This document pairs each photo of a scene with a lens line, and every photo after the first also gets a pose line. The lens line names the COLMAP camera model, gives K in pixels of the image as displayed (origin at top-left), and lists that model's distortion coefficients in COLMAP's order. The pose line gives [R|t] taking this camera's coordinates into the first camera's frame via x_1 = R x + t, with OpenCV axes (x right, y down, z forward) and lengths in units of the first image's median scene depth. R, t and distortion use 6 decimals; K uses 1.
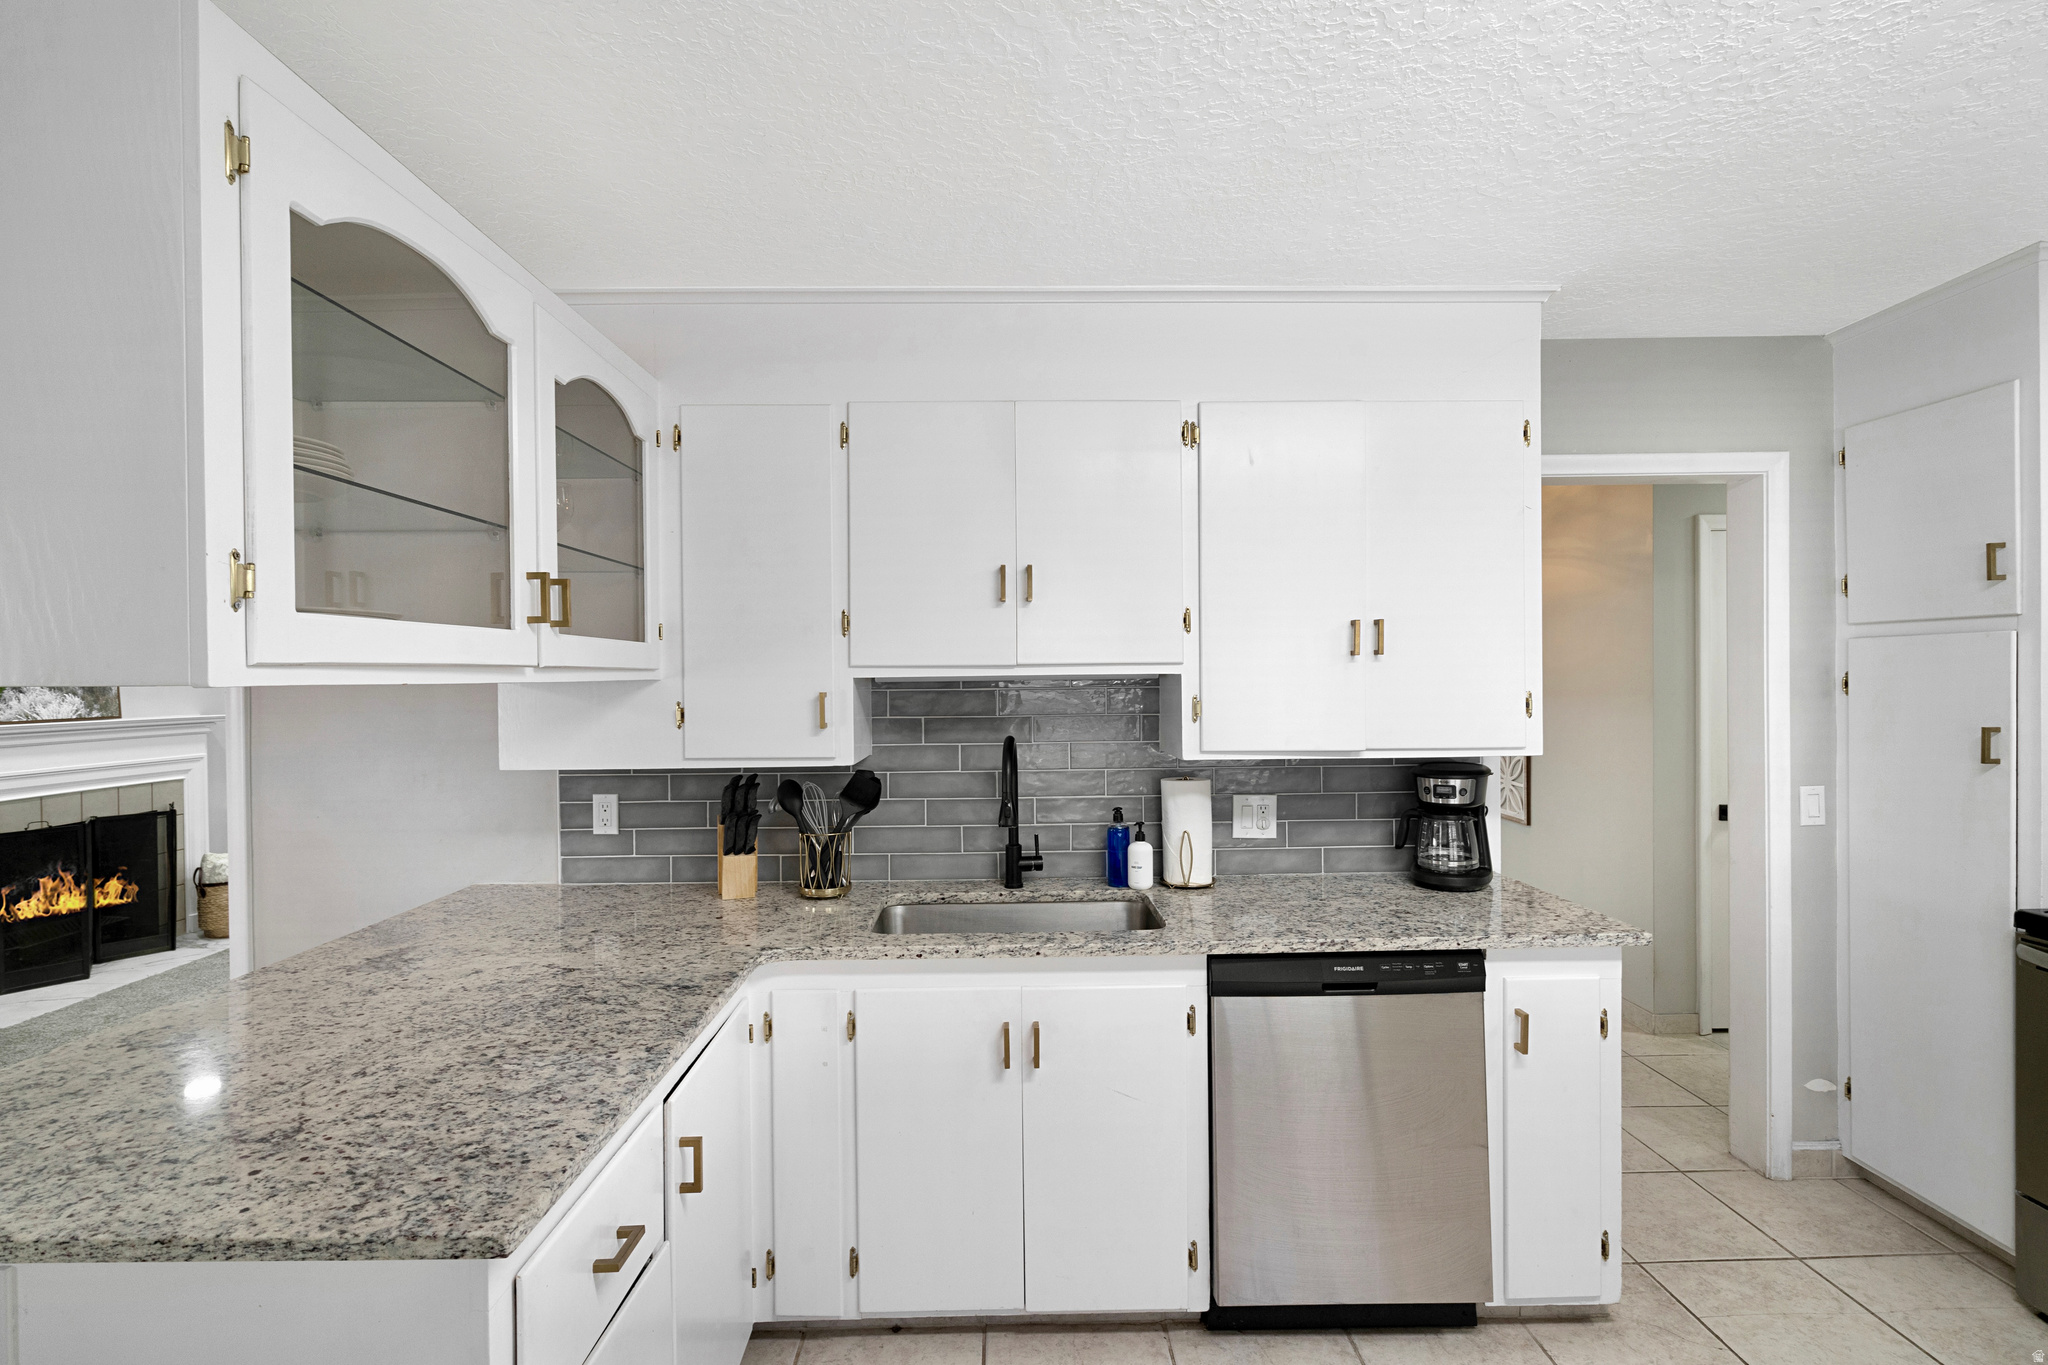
lens RADIAL K [[936.4, 0, 1024.0], [0, 936.4, 682.5], [0, 0, 1]] dist [-0.008194, 0.005458]
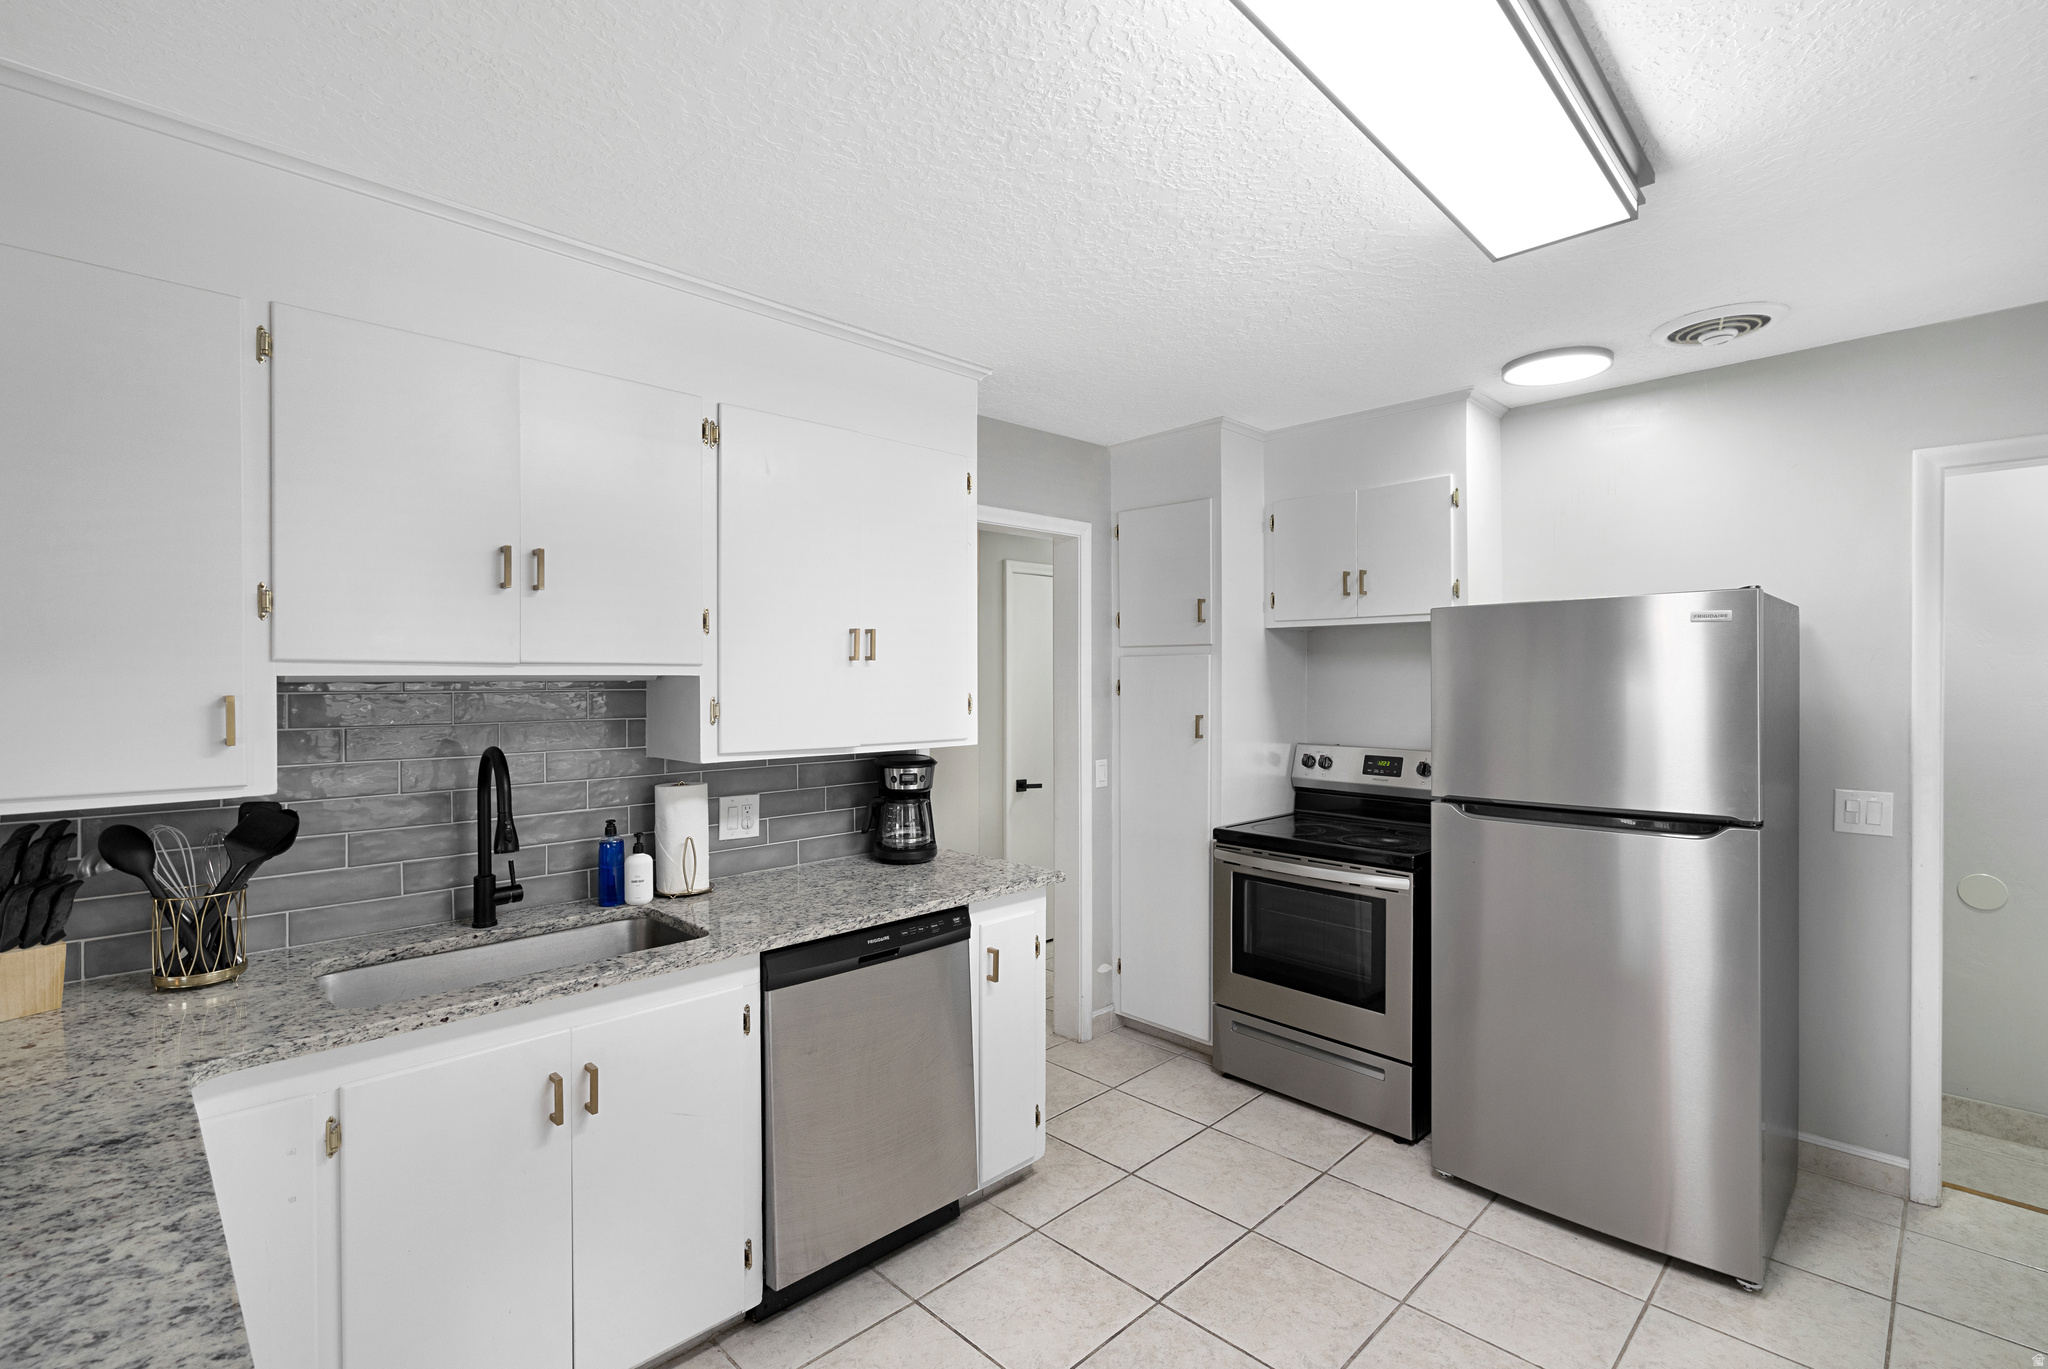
lens RADIAL K [[936.4, 0, 1024.0], [0, 936.4, 684.5], [0, 0, 1]] dist [-0.008194, 0.005458]
pose [[0.719252, 0.005285, 0.694729, -0.260911], [-0.002565, 0.999984, -0.004951, 0.003979], [-0.694744, 0.001779, 0.719255, 0.058960]]
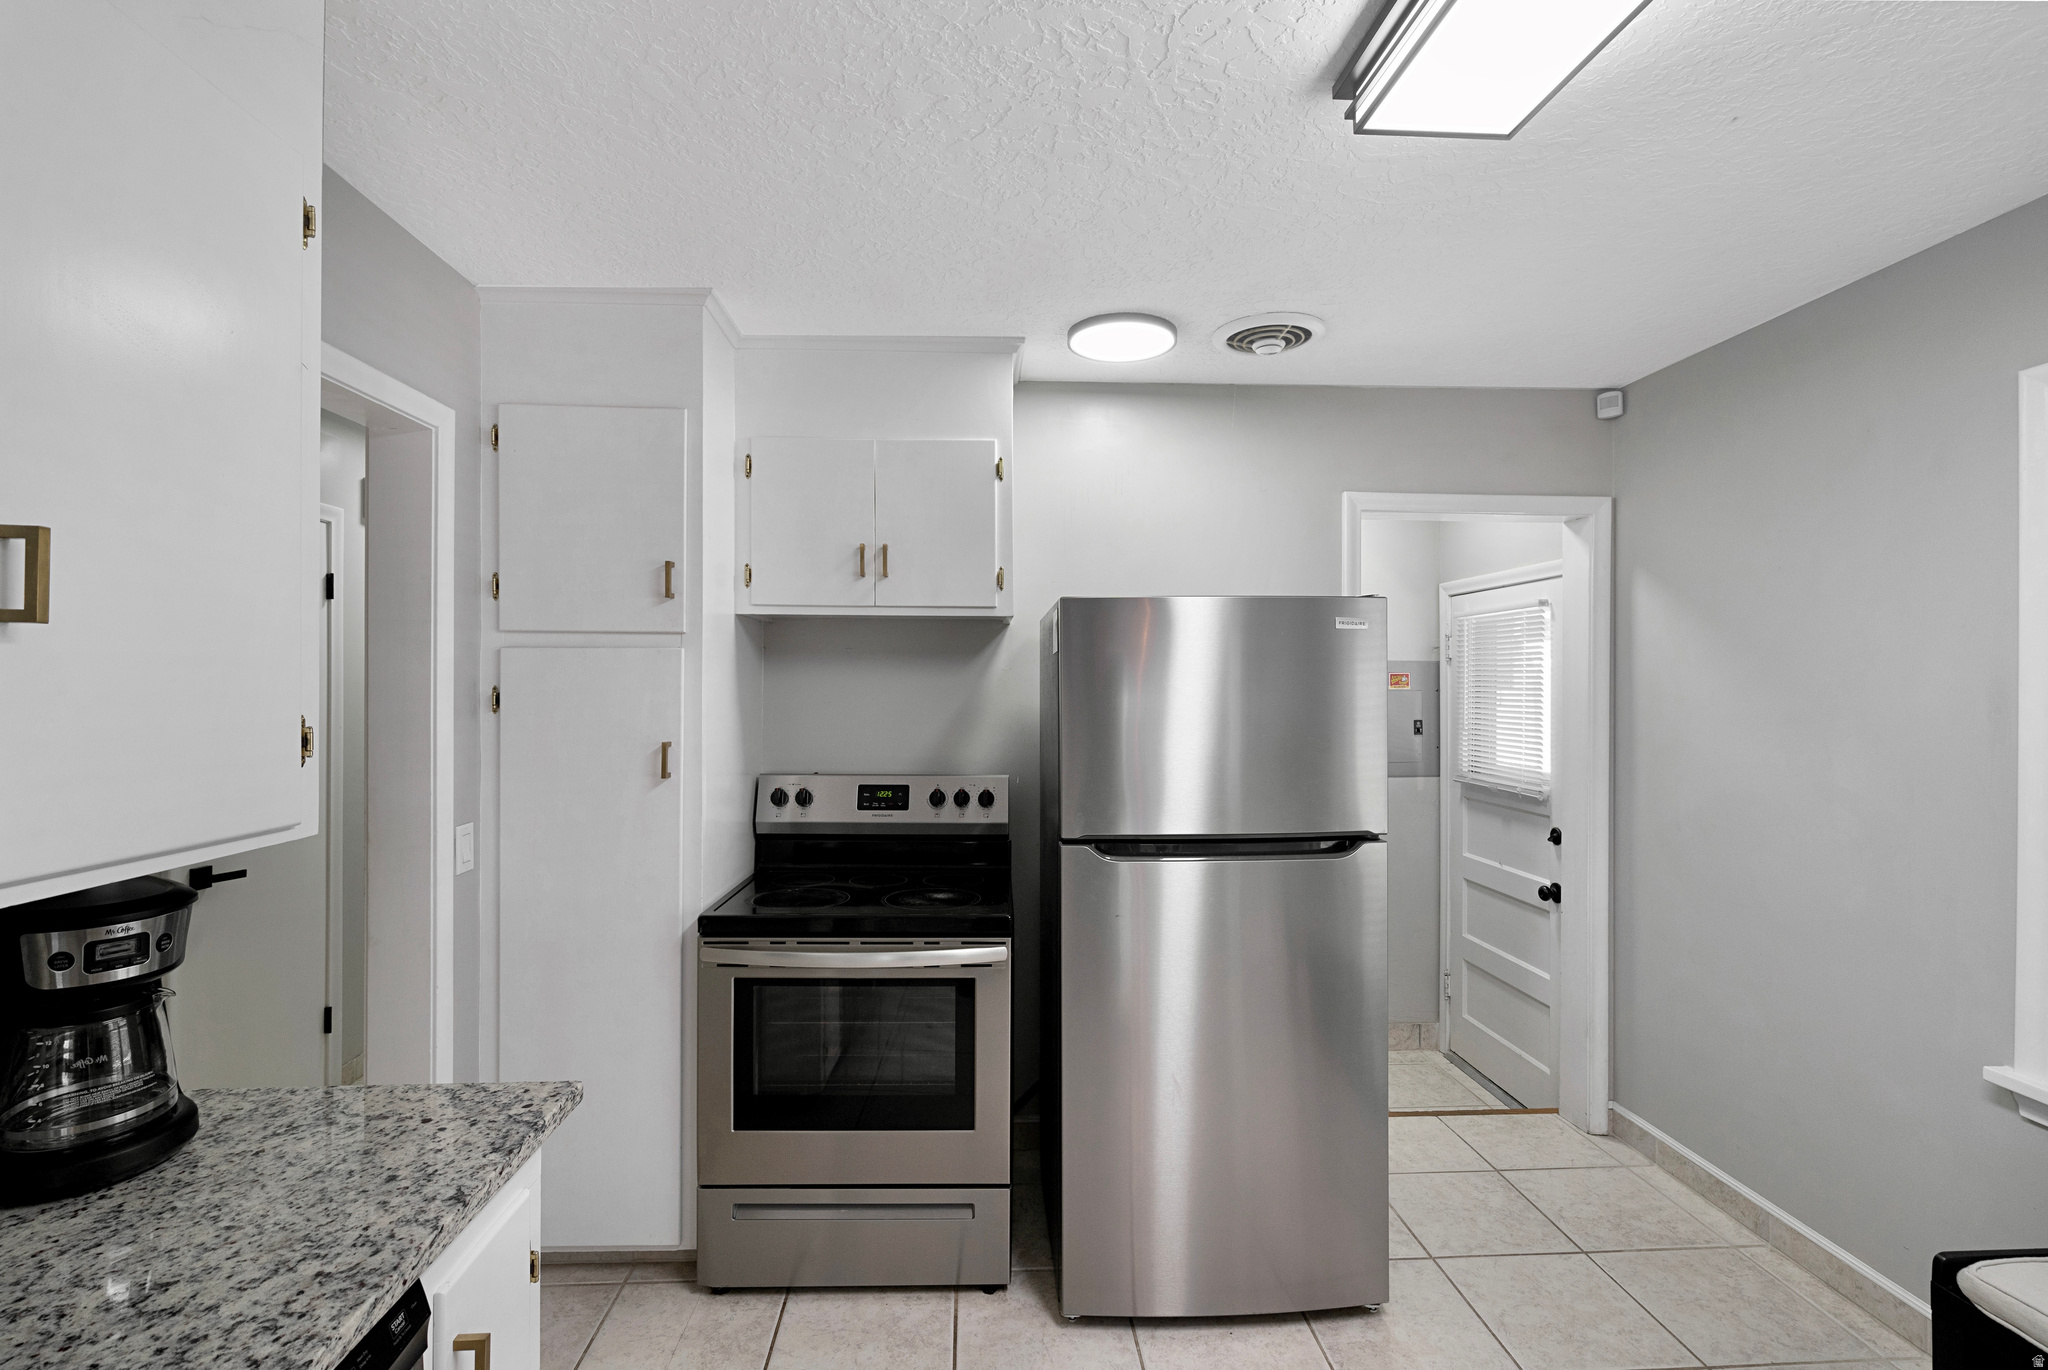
lens RADIAL K [[936.4, 0, 1024.0], [0, 936.4, 685.0], [0, 0, 1]] dist [-0.008194, 0.005458]
pose [[-0.043919, 0.012450, 0.998957, -0.001998], [0.000969, 0.999922, -0.012420, -0.001493], [-0.999035, 0.000423, -0.043928, 0.603852]]
